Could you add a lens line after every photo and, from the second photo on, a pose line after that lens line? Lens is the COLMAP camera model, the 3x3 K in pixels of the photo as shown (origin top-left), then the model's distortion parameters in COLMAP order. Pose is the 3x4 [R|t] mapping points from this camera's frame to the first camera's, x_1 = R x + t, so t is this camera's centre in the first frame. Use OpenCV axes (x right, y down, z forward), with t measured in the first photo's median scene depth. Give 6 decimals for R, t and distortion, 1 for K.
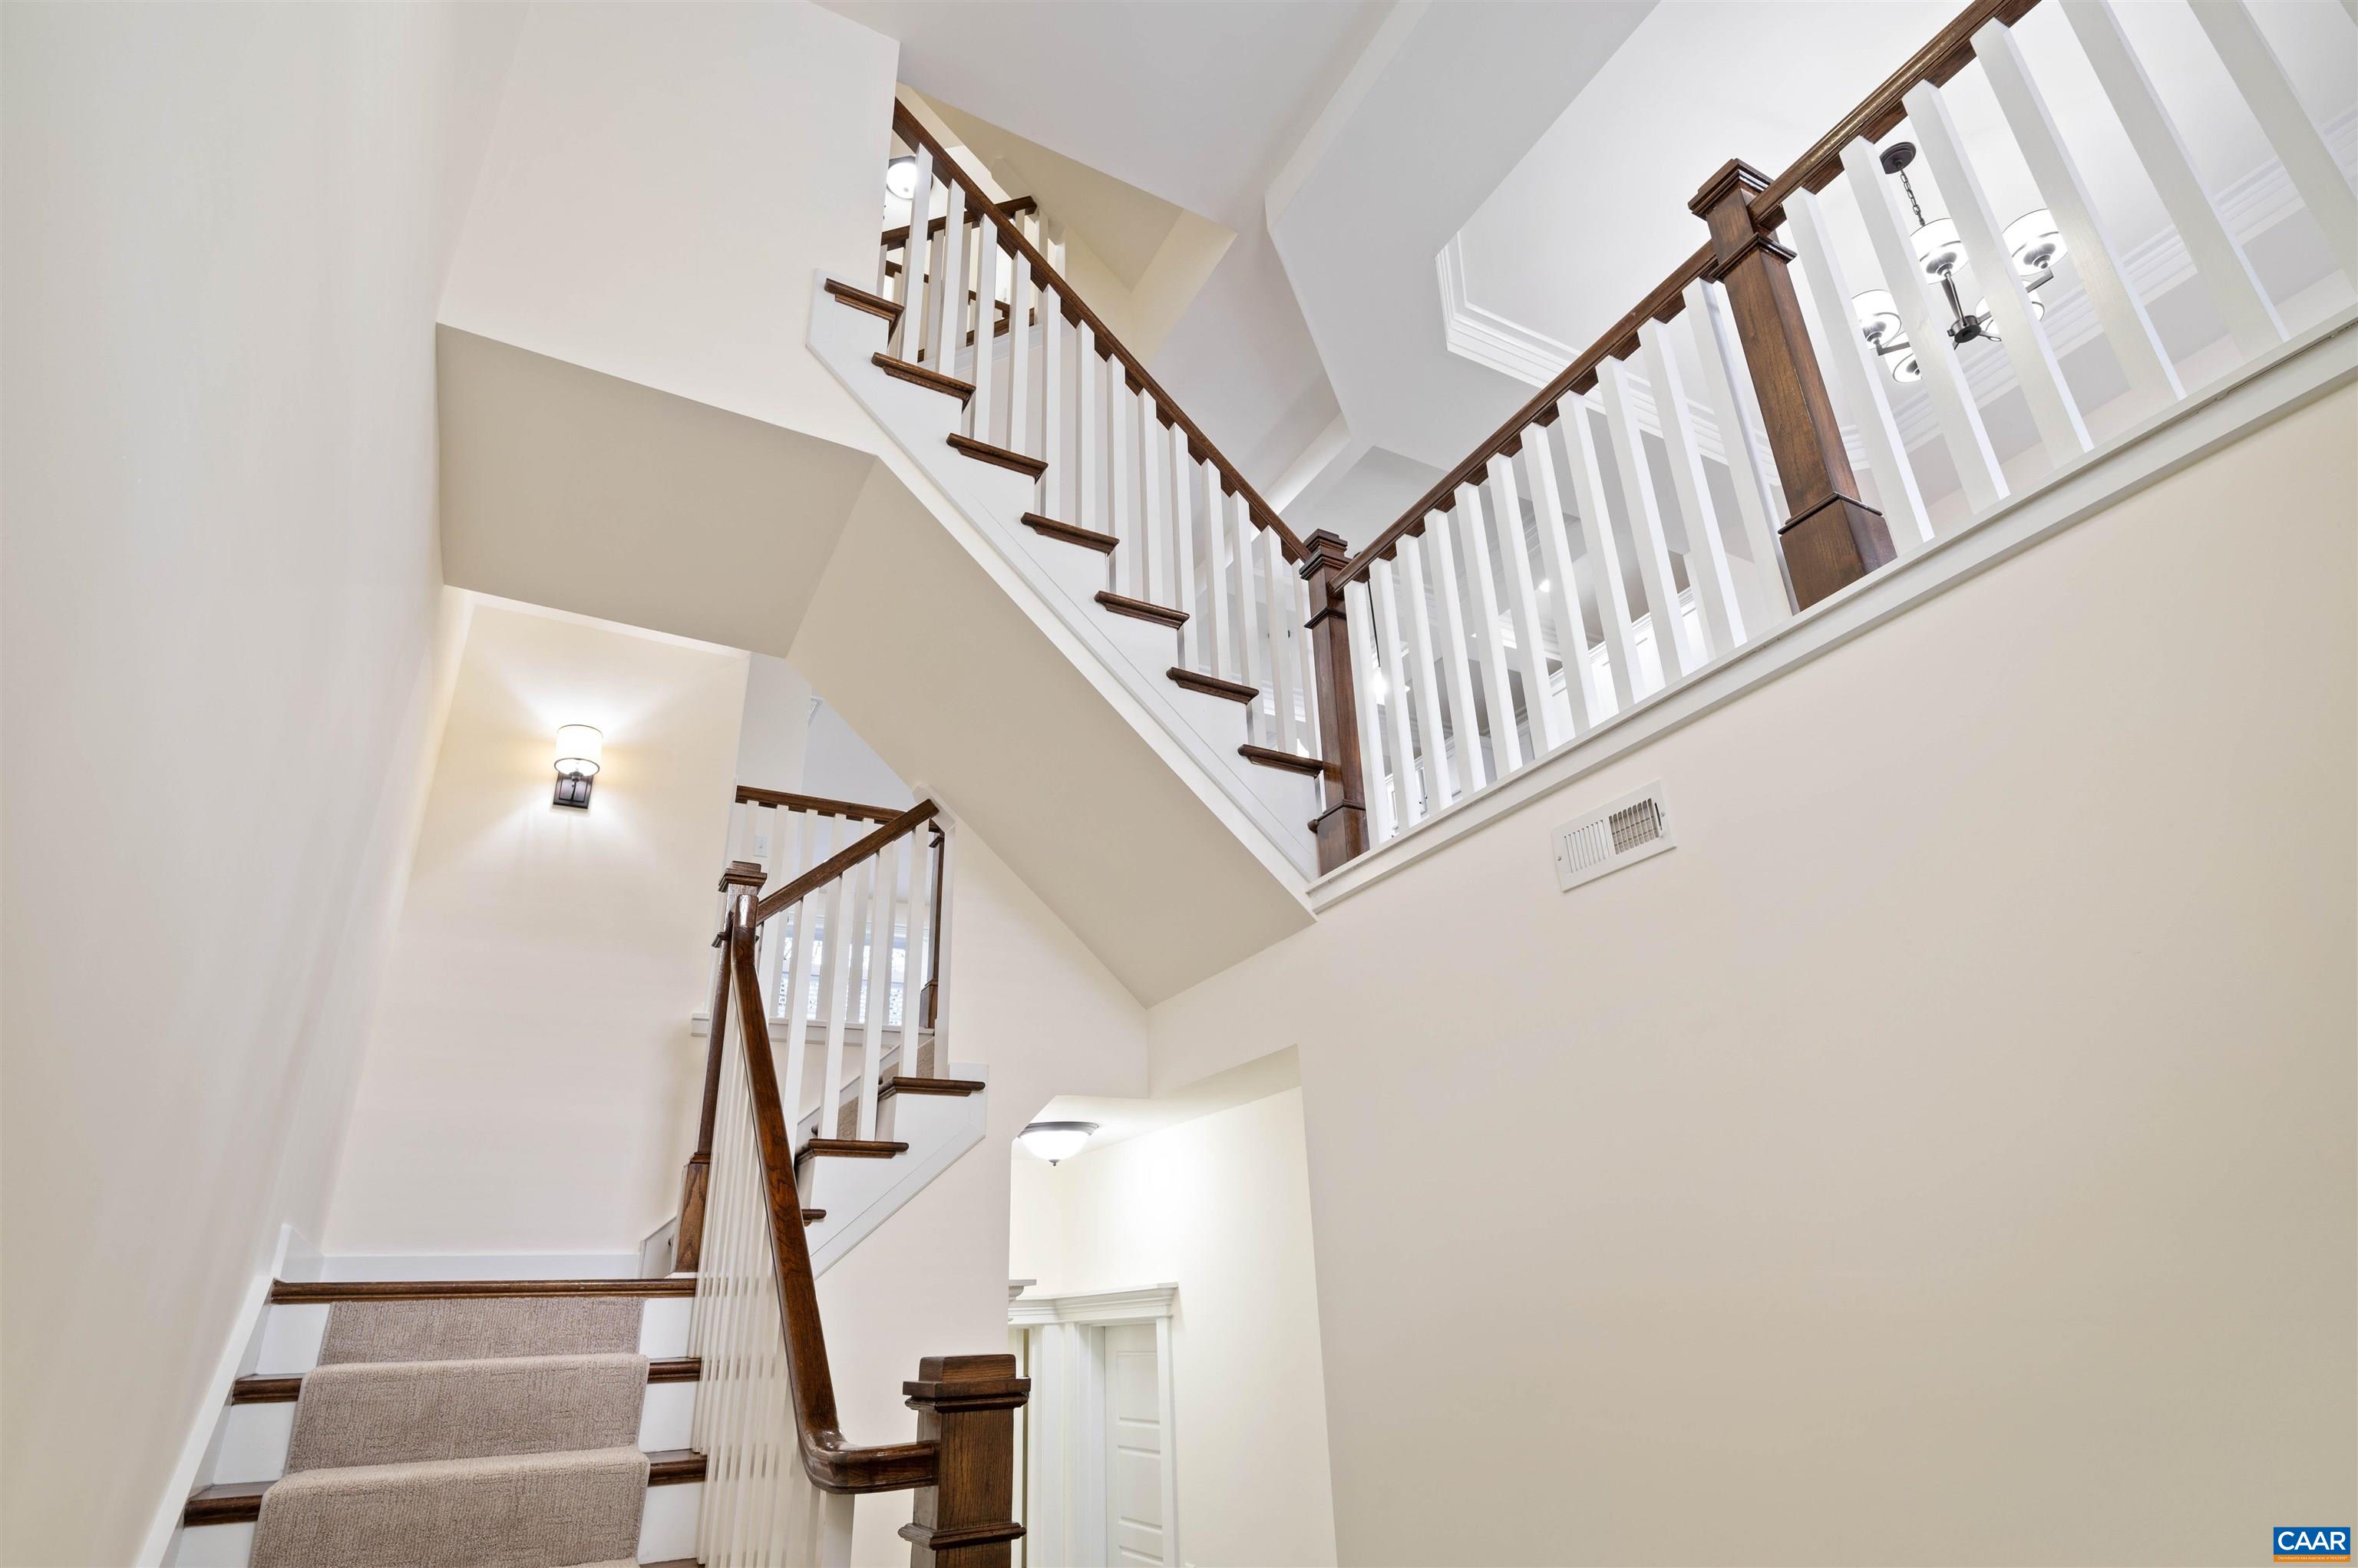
lens RADIAL K [[1201.8, 0, 1183.0], [0, 1201.8, 768.9], [0, 0, 1]] dist [-0.000038, -0.000031]
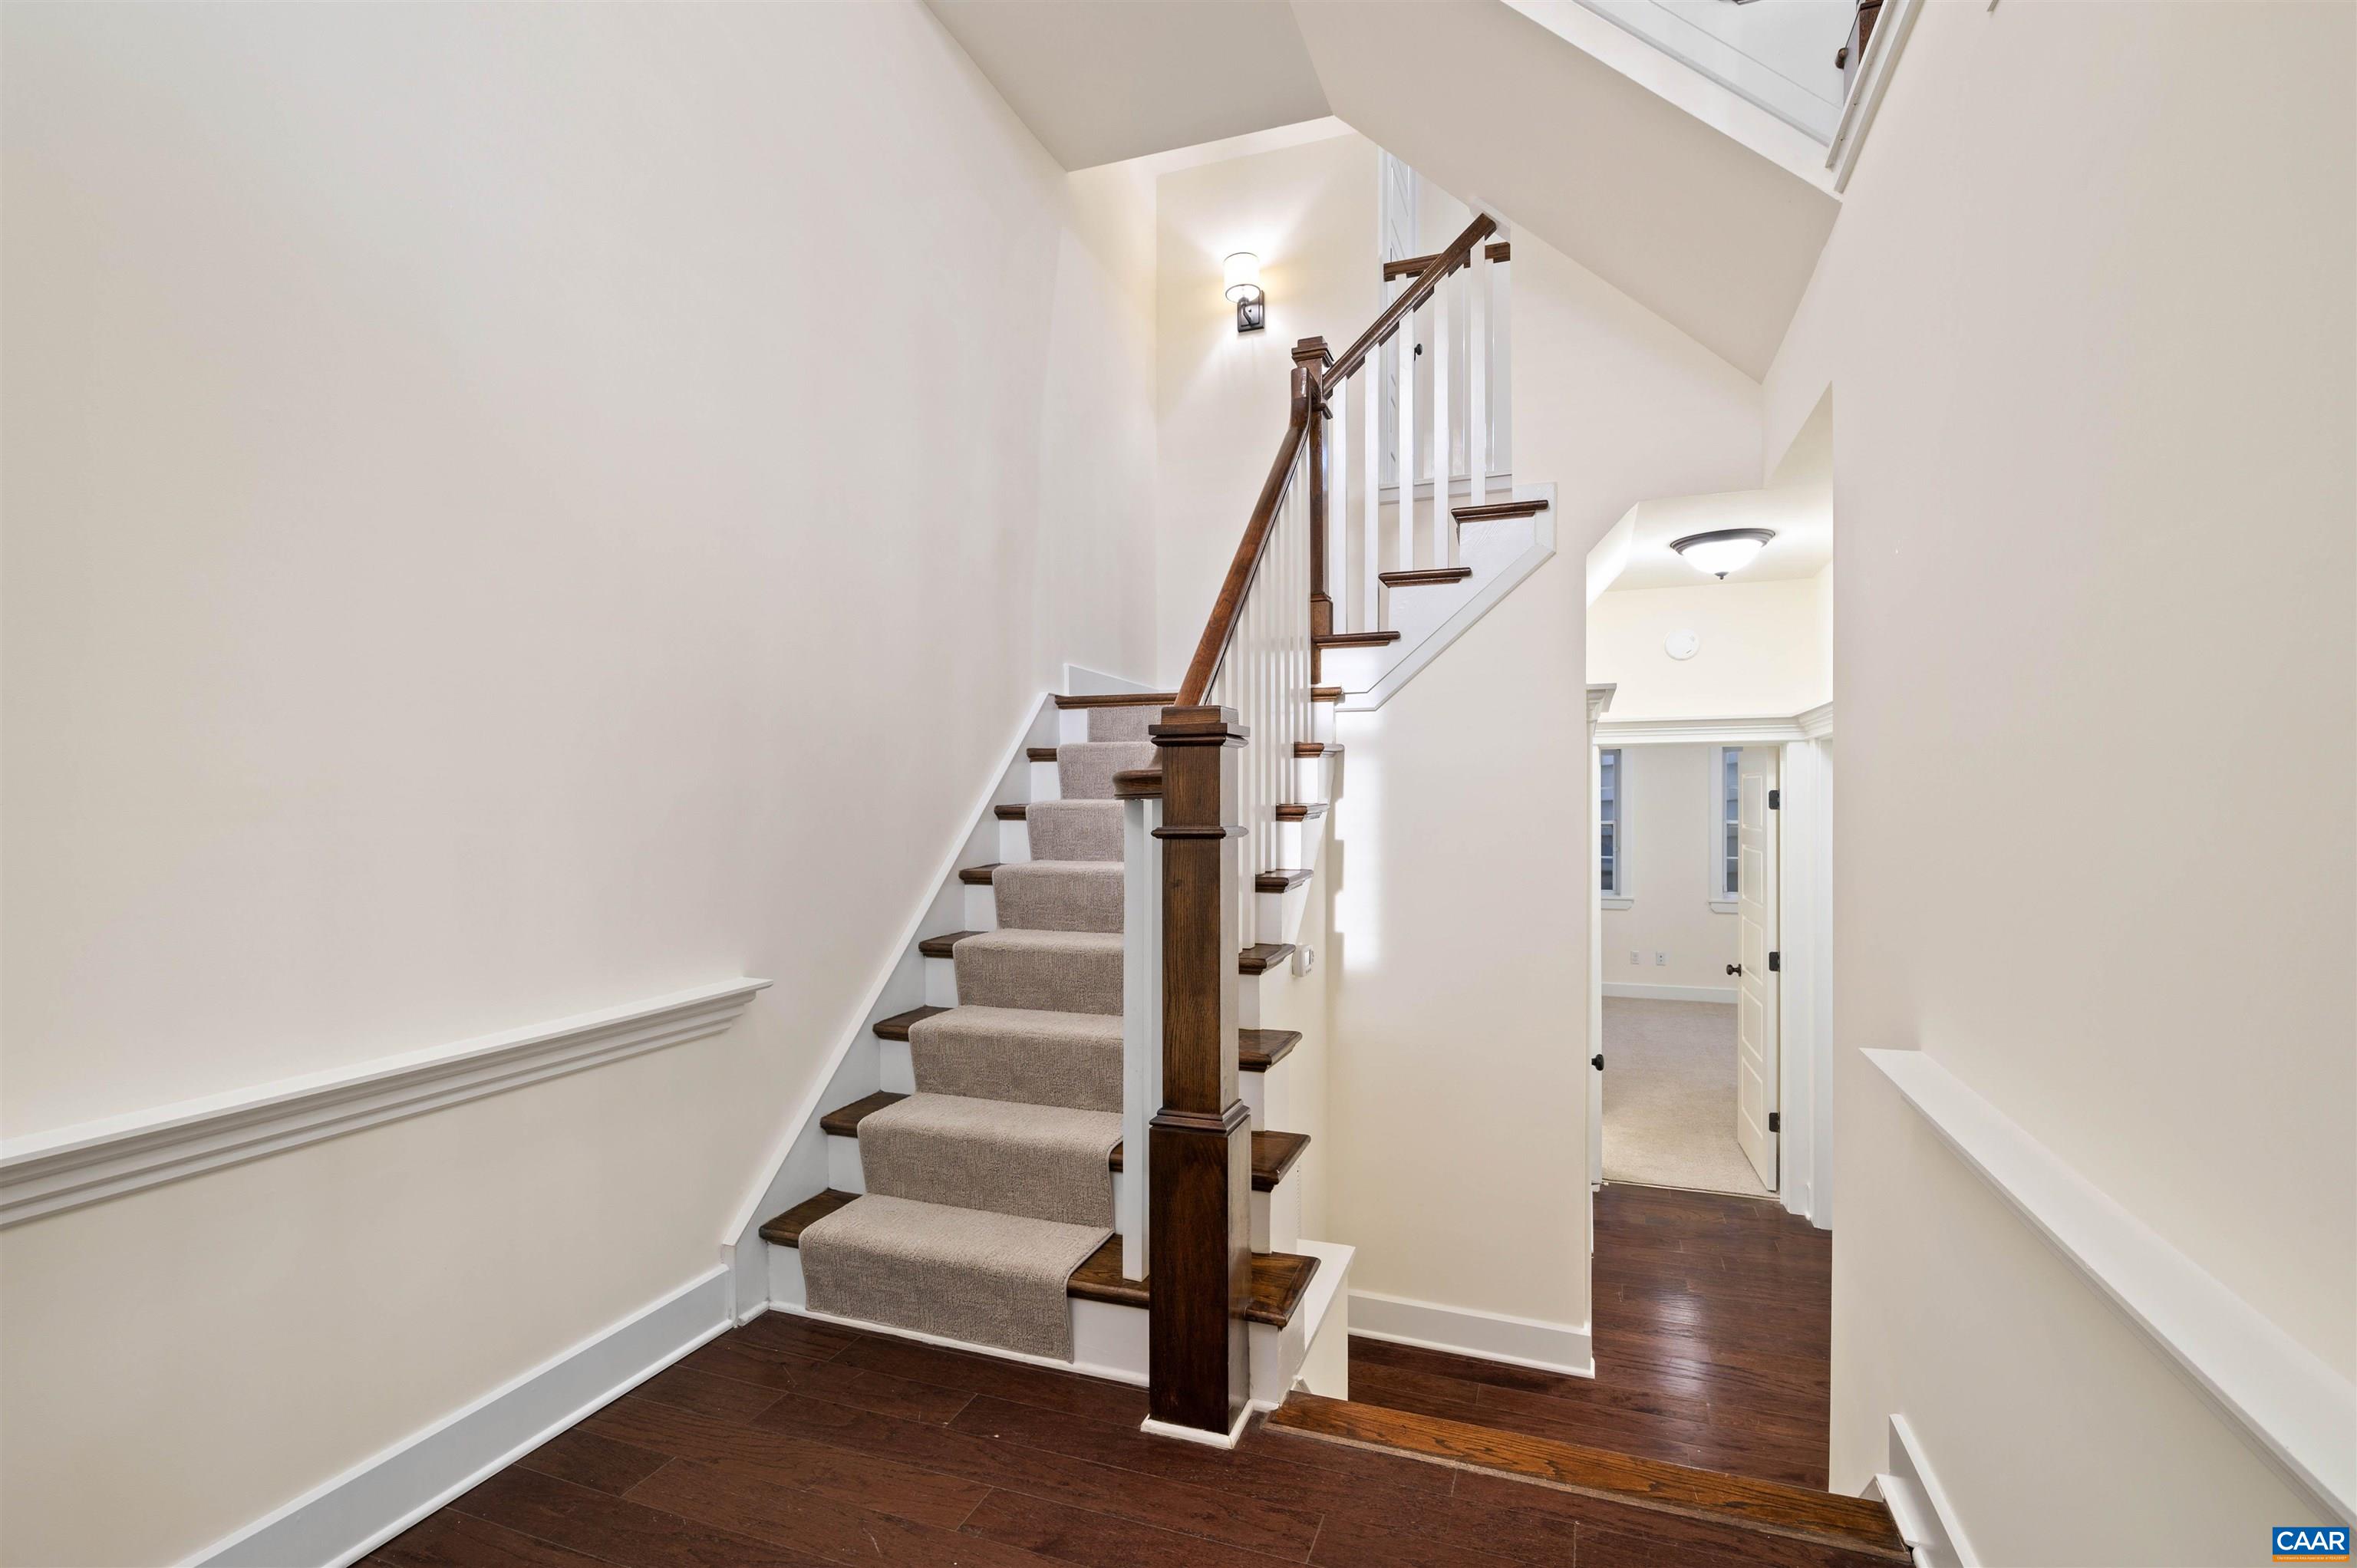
lens RADIAL K [[1106.8, 0, 1188.0], [0, 1106.8, 795.4], [0, 0, 1]] dist [0.010926, 0.000221]
pose [[0.664382, 0.032851, -0.746671, 0.333965], [0.295960, 0.905804, 0.303194, 0.118349], [0.686298, -0.422421, 0.592077, 0.155111]]
